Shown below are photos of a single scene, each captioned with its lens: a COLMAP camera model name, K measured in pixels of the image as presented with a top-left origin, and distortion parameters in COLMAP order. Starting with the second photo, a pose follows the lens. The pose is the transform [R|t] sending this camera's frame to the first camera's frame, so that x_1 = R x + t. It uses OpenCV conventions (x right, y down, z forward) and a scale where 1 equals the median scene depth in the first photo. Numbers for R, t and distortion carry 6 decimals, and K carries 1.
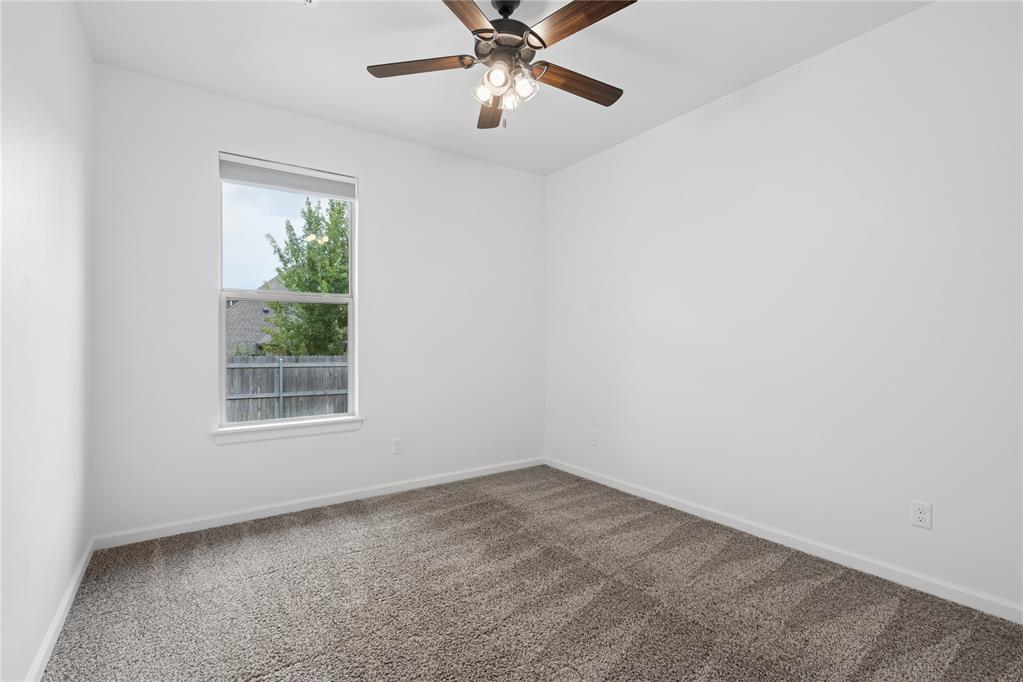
lens RADIAL K [[467.7, 0, 517.4], [0, 467.7, 342.8], [0, 0, 1]] dist [-0.000905, -0.000525]
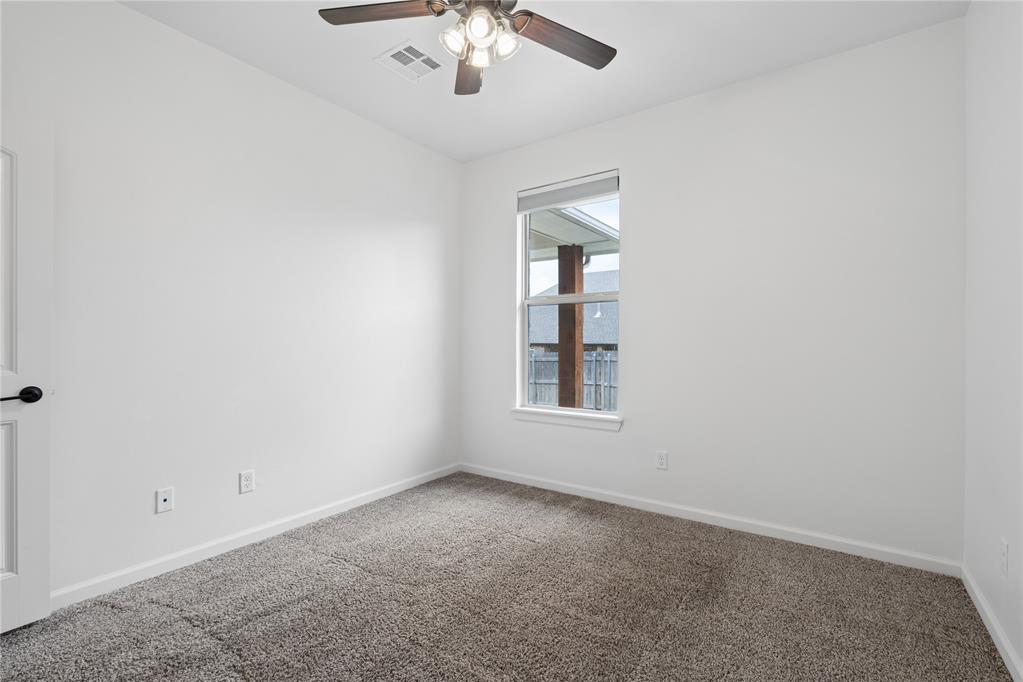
lens RADIAL K [[467.7, 0, 506.8], [0, 467.7, 343.7], [0, 0, 1]] dist [-0.000905, -0.000525]
pose [[0.325886, 0.005565, -0.945393, 0.549768], [-0.000681, 0.999984, 0.005652, 0.001442], [0.945409, -0.001198, 0.325884, 0.531256]]
